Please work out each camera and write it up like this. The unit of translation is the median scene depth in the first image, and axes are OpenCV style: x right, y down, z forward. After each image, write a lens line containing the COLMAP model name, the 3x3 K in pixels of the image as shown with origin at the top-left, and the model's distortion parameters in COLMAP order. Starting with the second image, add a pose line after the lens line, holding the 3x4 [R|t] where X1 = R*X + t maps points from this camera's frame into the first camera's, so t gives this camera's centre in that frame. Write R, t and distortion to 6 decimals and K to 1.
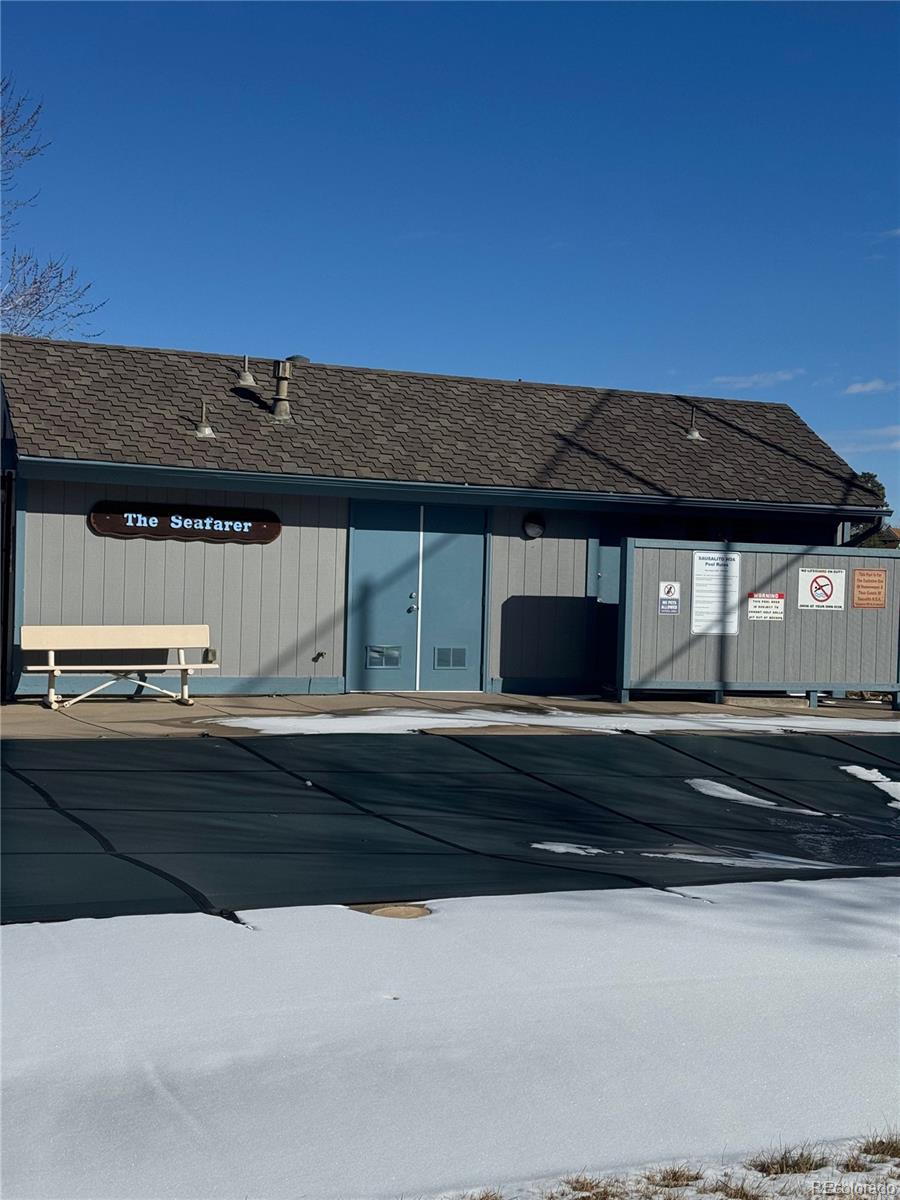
lens RADIAL K [[1678.2, 0, 450.0], [0, 1678.2, 600.0], [0, 0, 1]] dist [-0.009402, -0.005463]
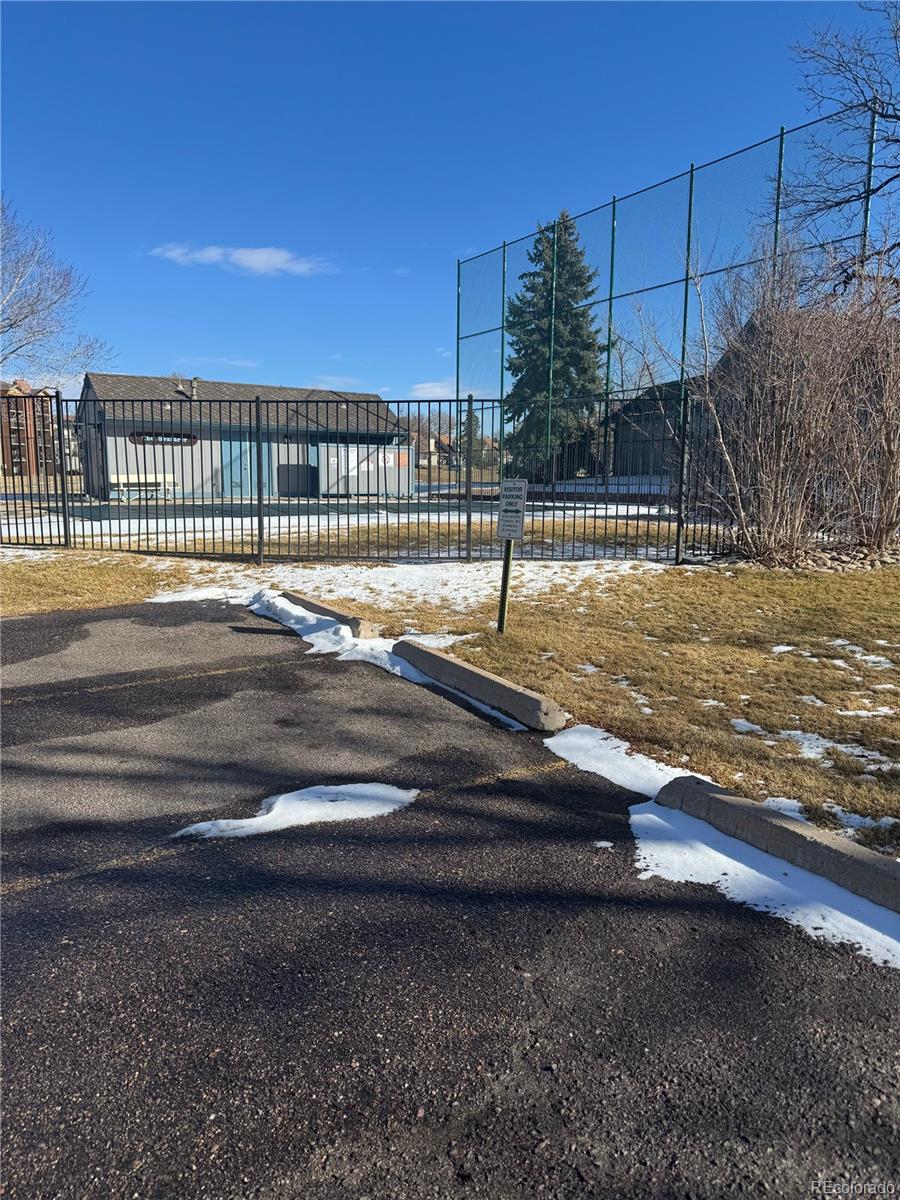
lens RADIAL K [[837.6, 0, 450.0], [0, 837.6, 600.0], [0, 0, 1]] dist [0.003893, 0.000655]
pose [[0.978246, -0.045489, 0.202401, 0.021904], [0.014451, 0.988235, 0.152259, 0.014772], [-0.206946, -0.146022, 0.967394, -0.519867]]
